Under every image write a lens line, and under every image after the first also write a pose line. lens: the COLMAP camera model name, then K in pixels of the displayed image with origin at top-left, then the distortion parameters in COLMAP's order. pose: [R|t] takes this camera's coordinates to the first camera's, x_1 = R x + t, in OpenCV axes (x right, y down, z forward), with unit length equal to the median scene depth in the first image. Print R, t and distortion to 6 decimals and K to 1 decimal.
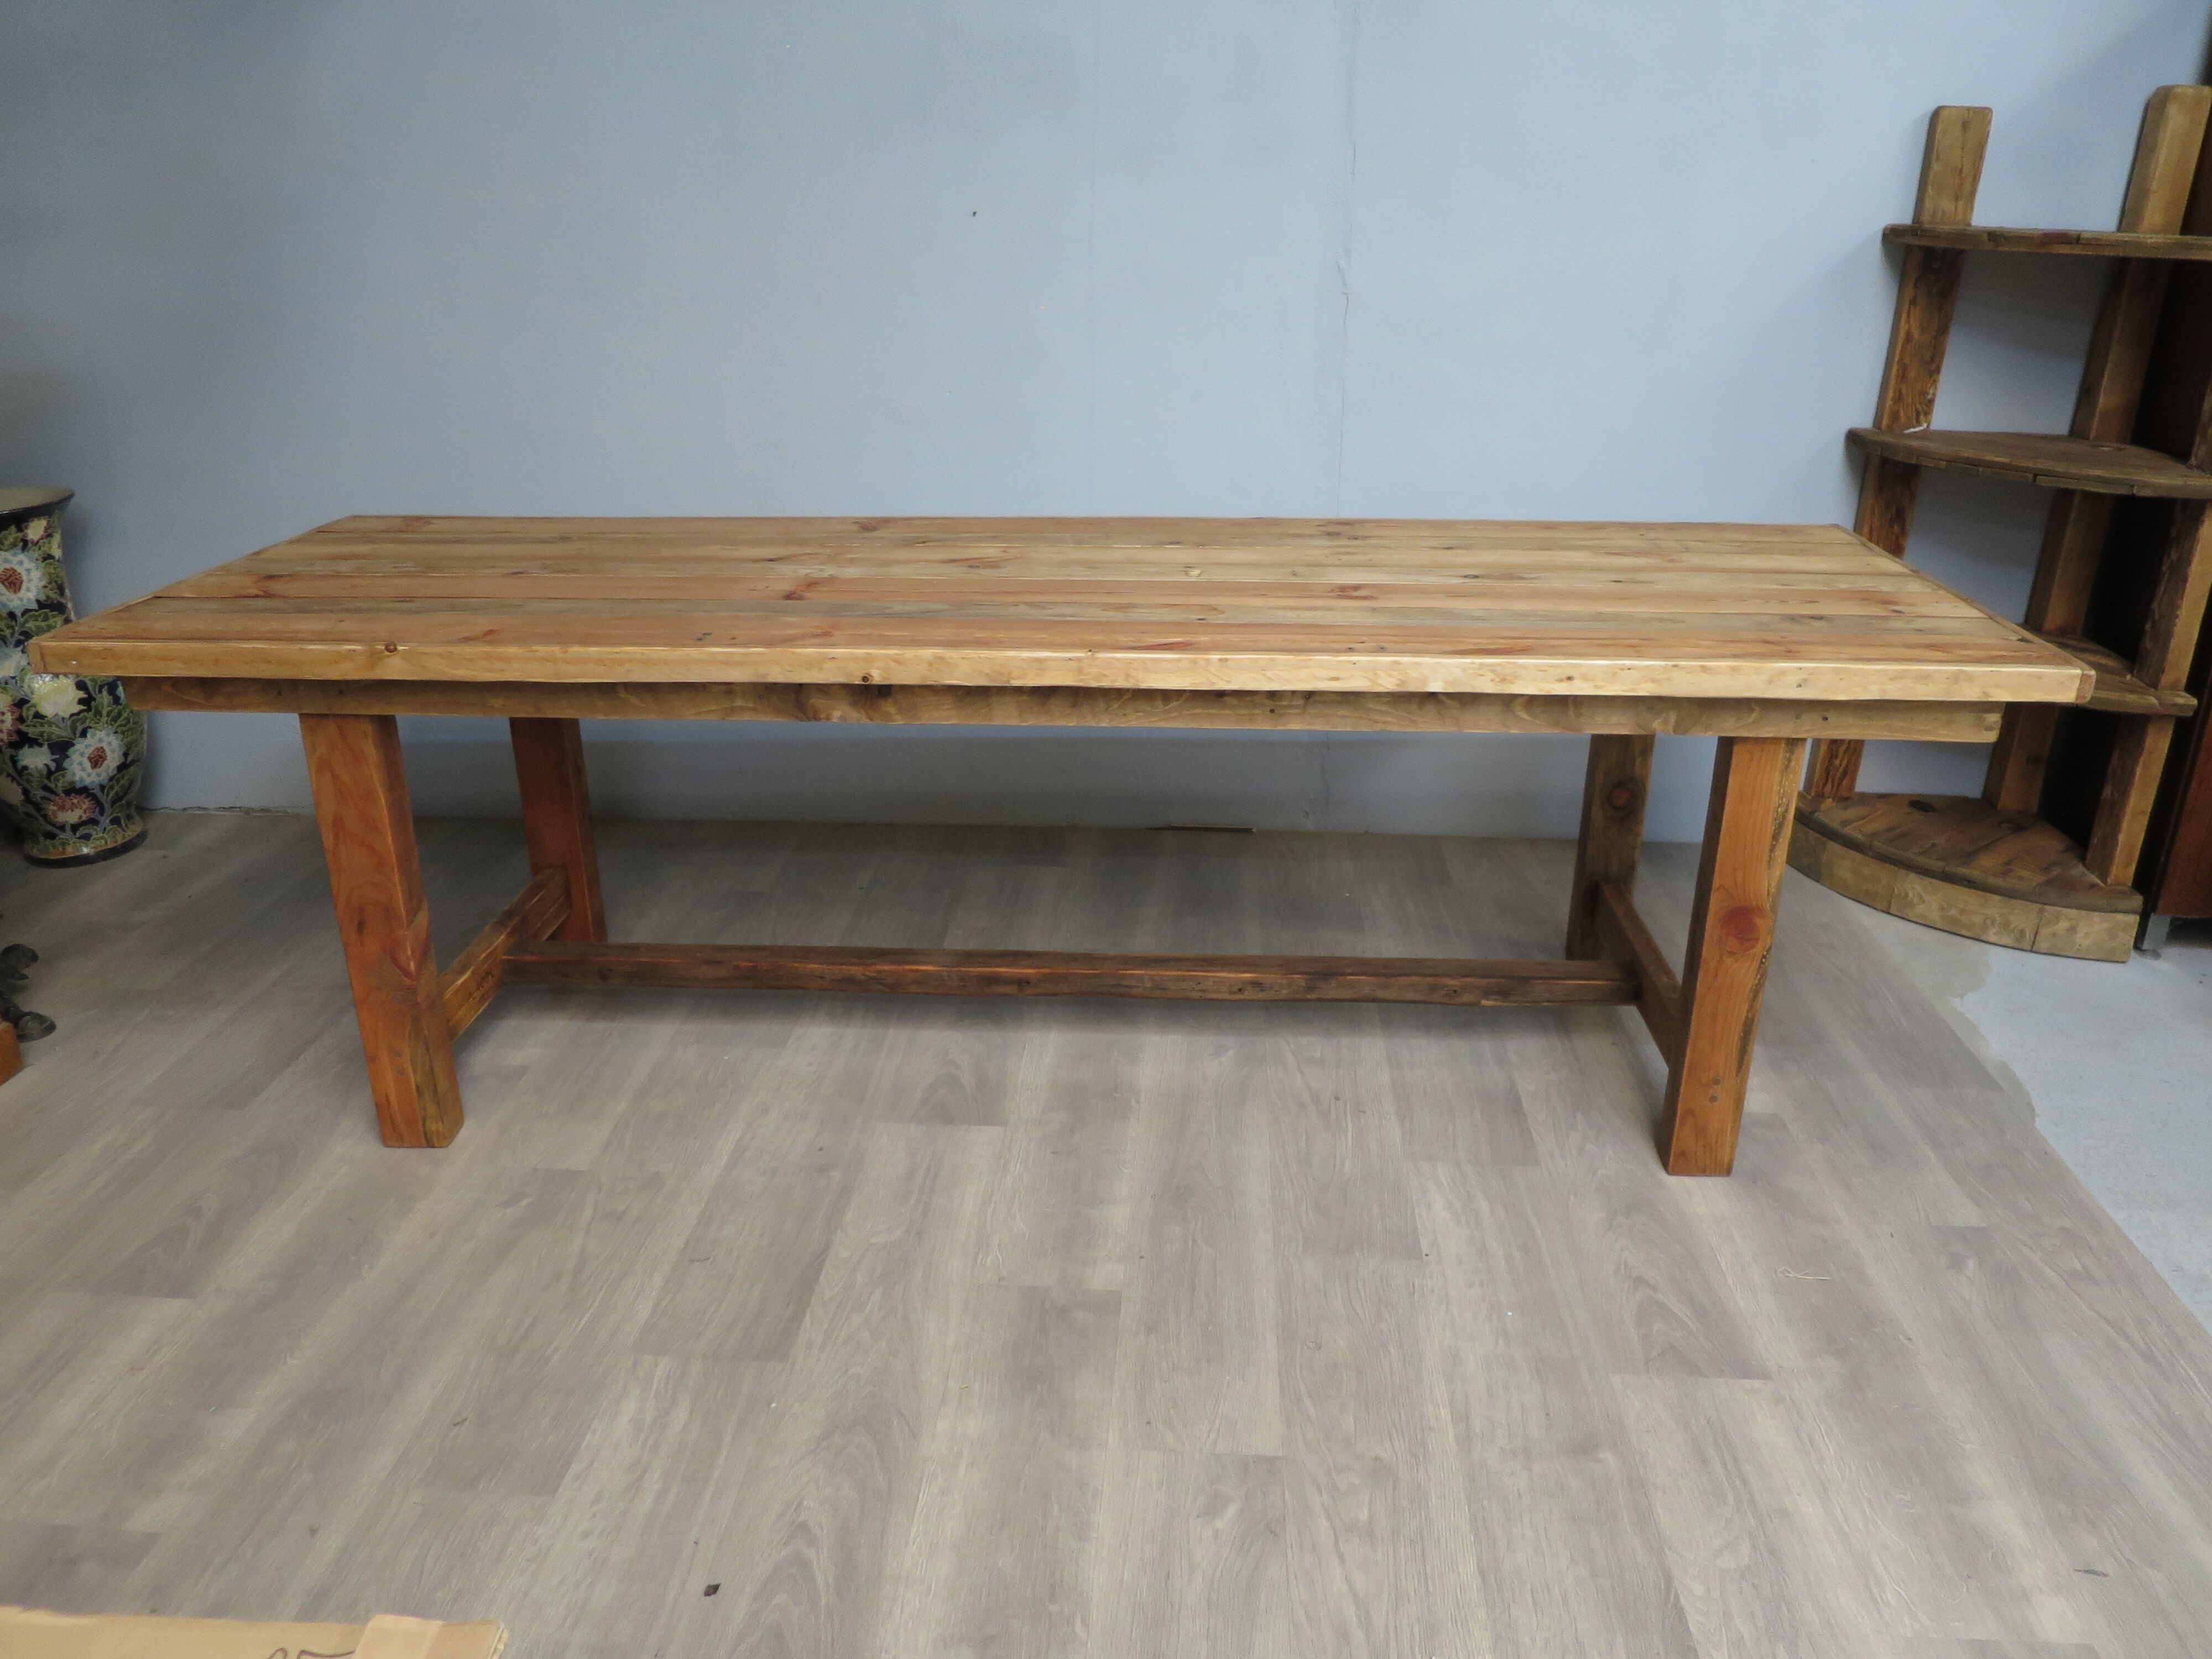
lens RADIAL K [[1601.8, 0, 1104.3], [0, 1601.8, 845.6], [0, 0, 1]] dist [-0.046489, 0.010903]
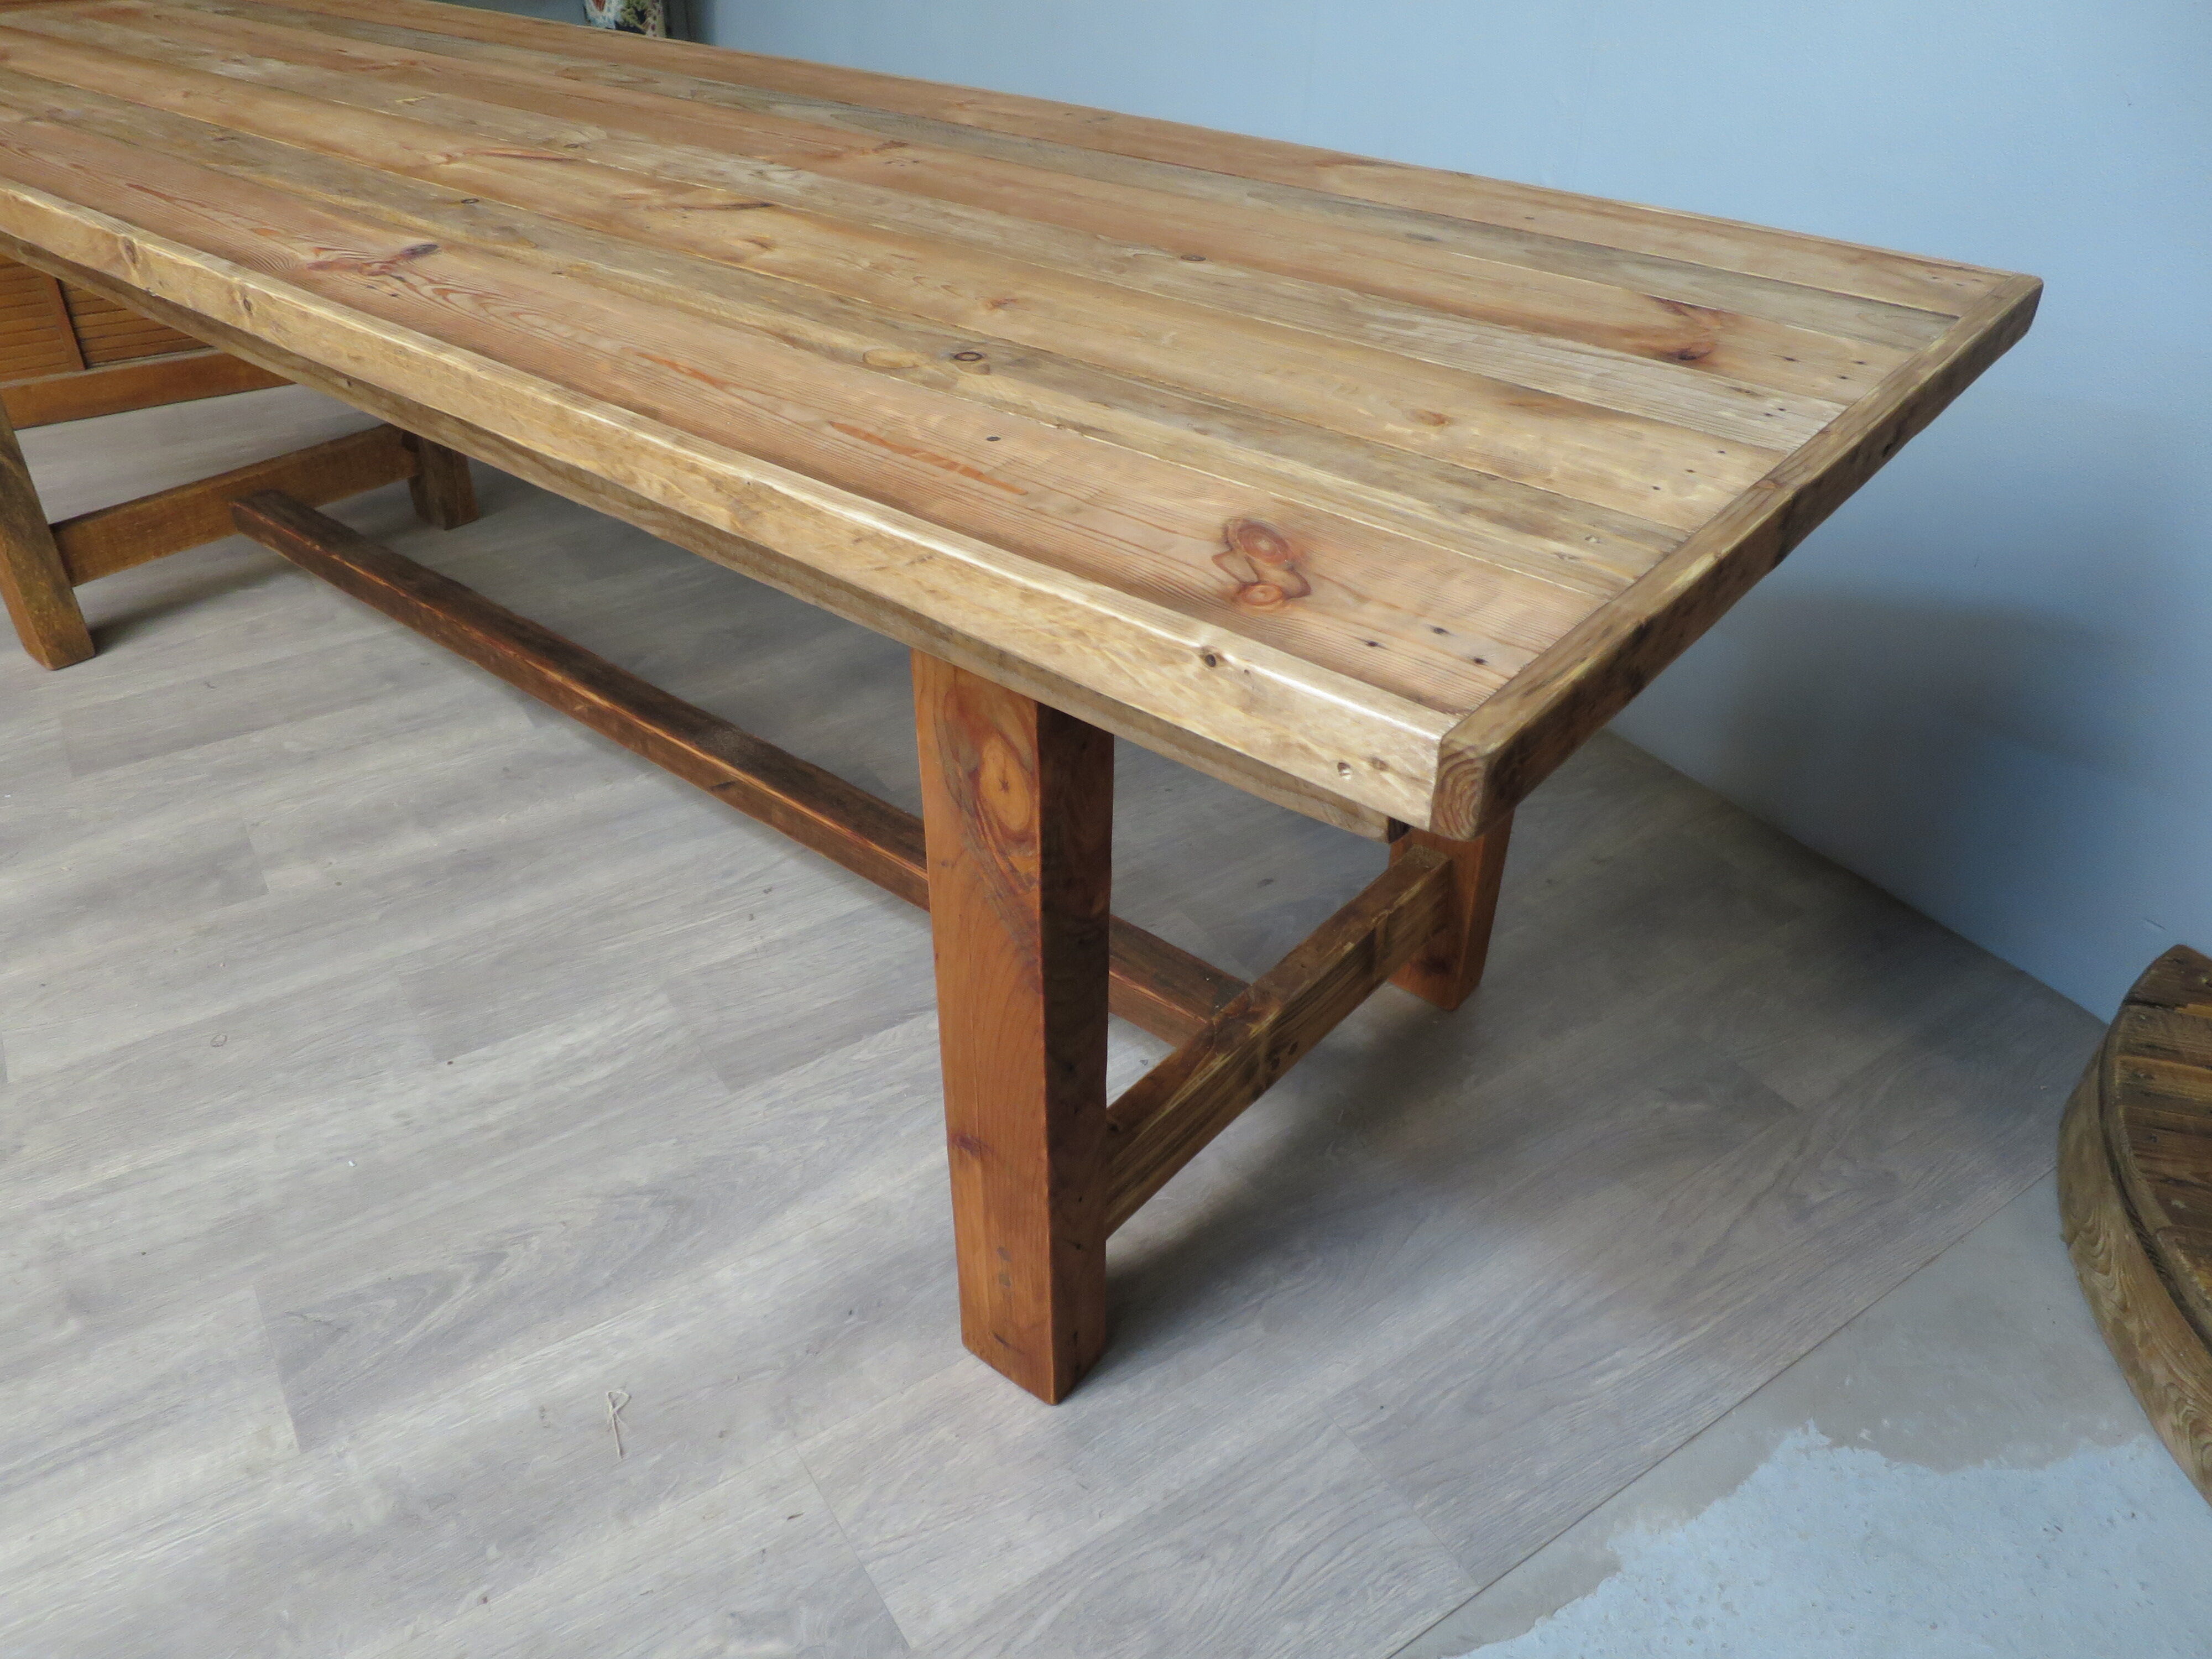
lens RADIAL K [[1601.8, 0, 1093.4], [0, 1601.8, 834.1], [0, 0, 1]] dist [-0.046489, 0.010903]
pose [[0.604675, 0.459836, -0.650323, 0.784869], [-0.313848, 0.888003, 0.336080, -0.179595], [0.732030, 0.000883, 0.681272, 0.672595]]
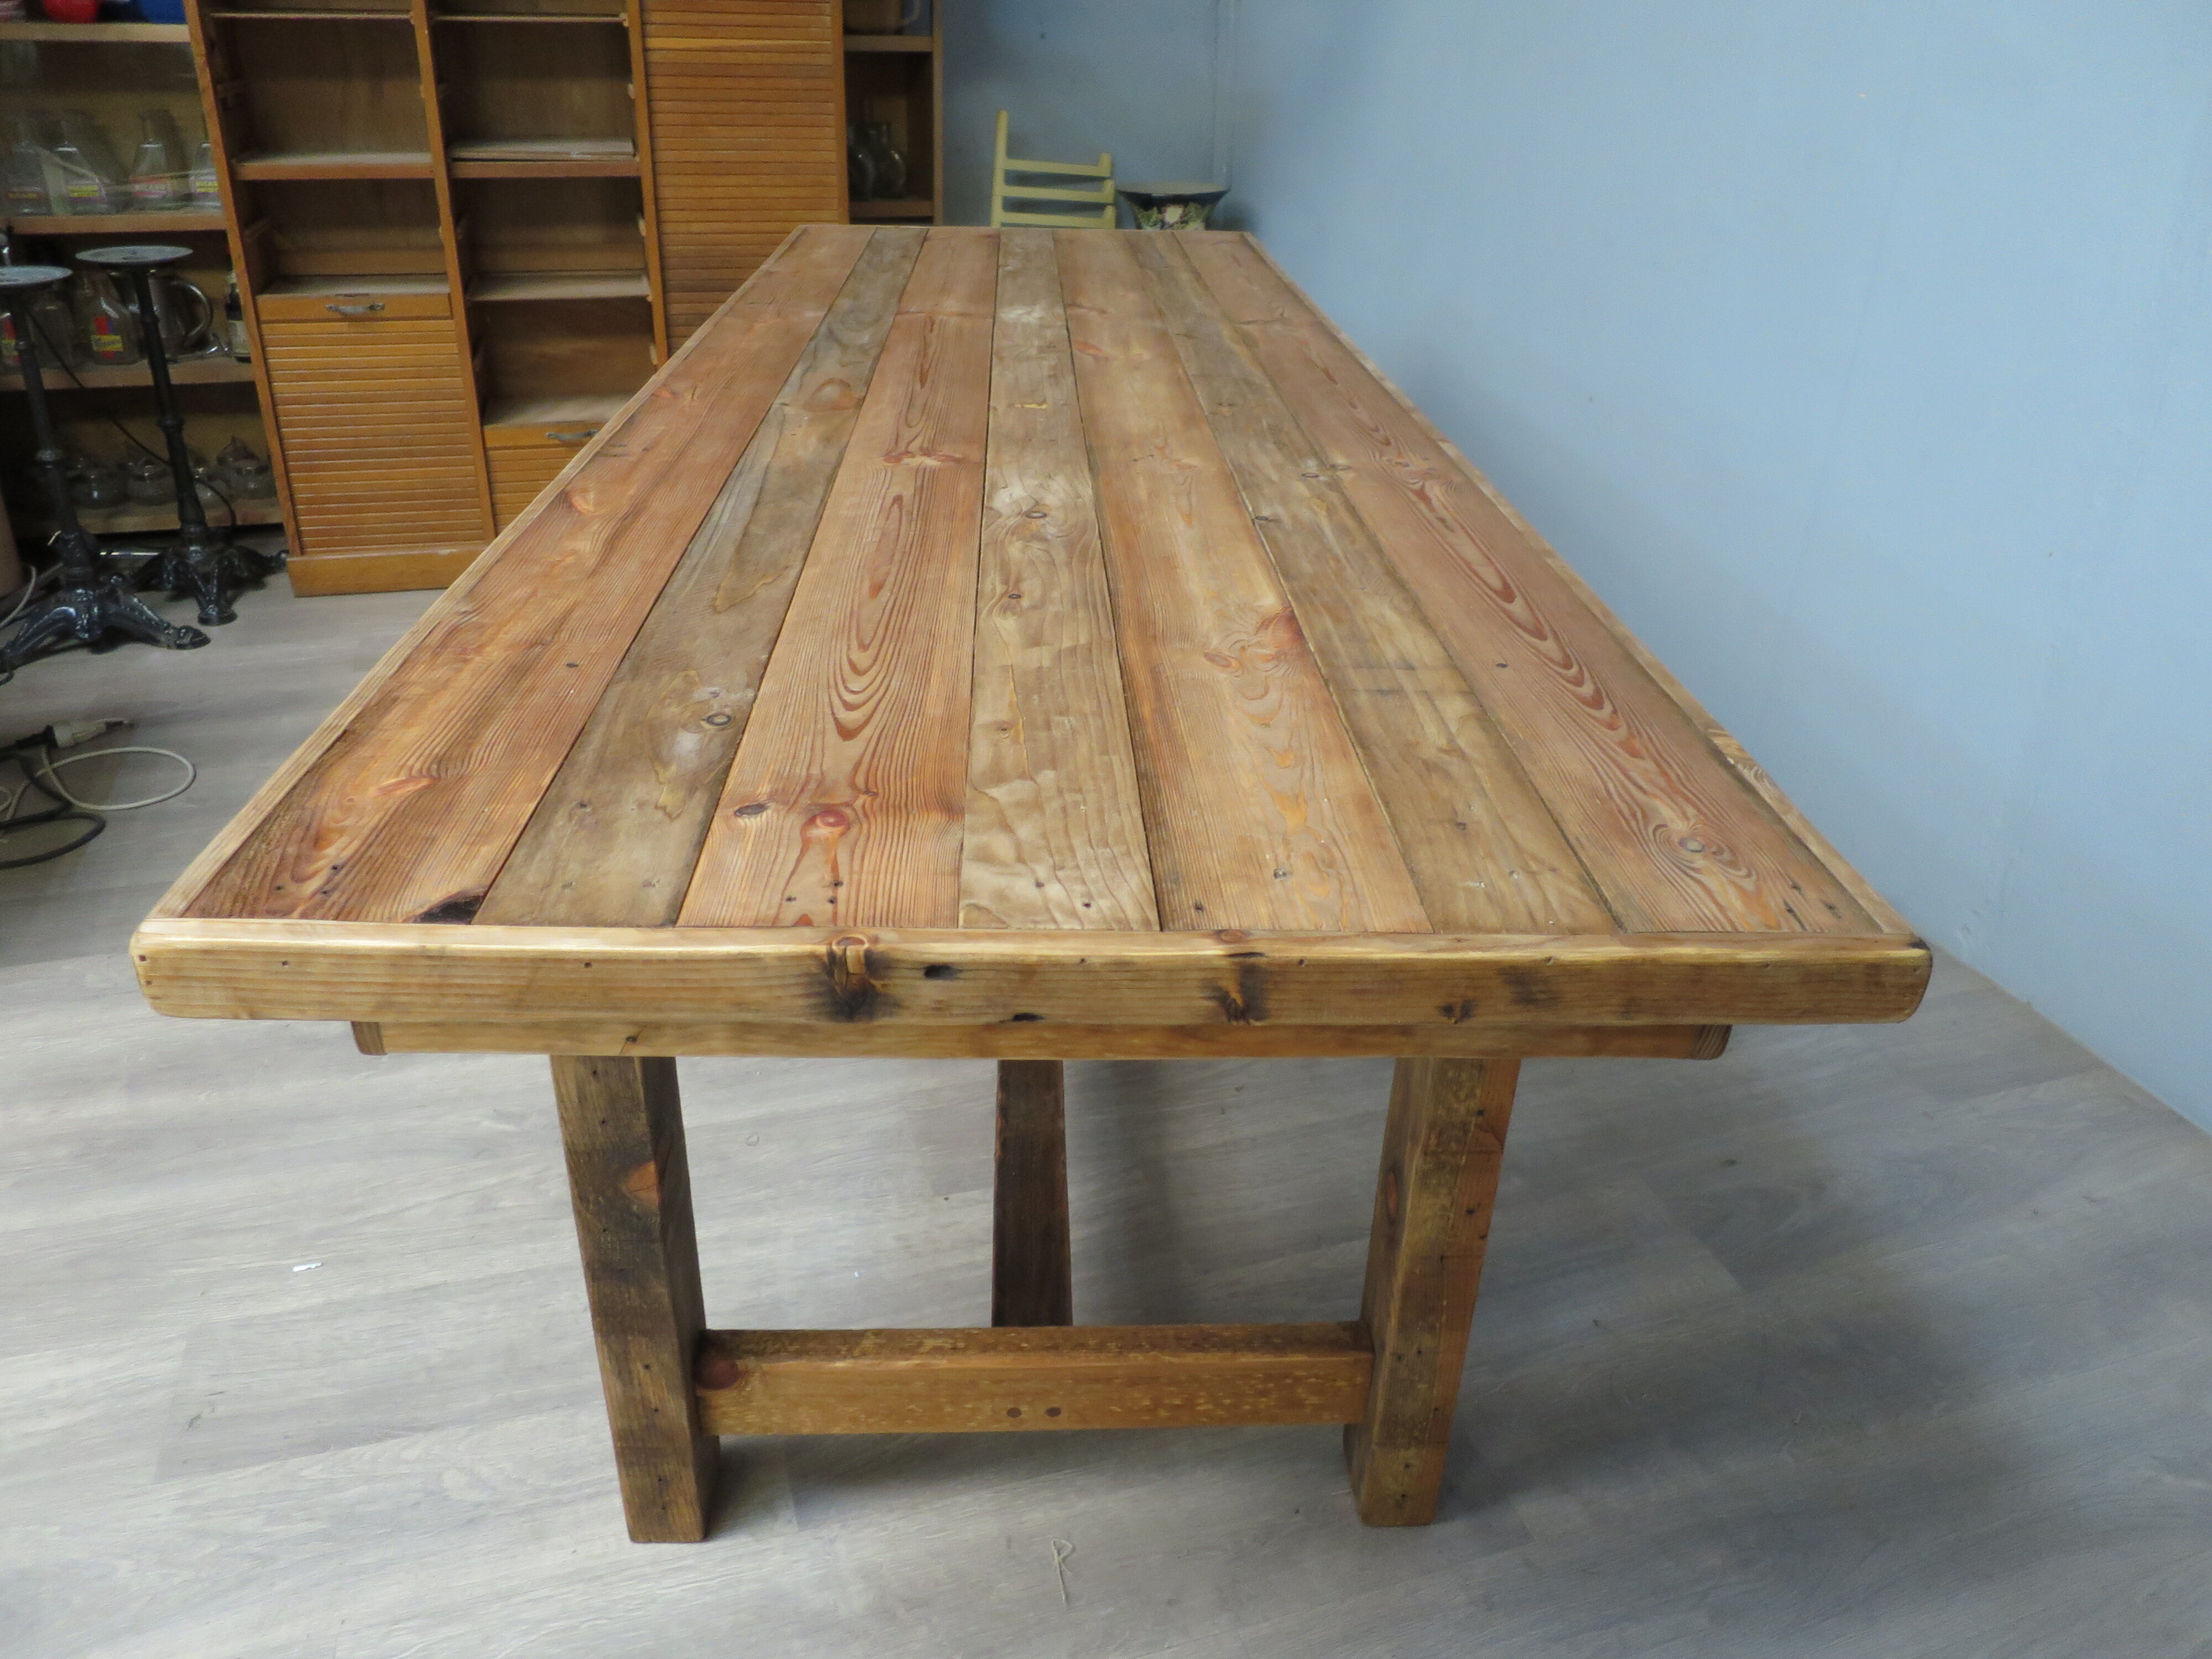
lens RADIAL K [[1601.8, 0, 1094.9], [0, 1601.8, 836.5], [0, 0, 1]] dist [-0.046489, 0.010903]
pose [[0.369104, 0.440965, -0.818115, 0.785431], [-0.373582, 0.876421, 0.303846, -0.180565], [0.850999, 0.193482, 0.488227, 0.590336]]
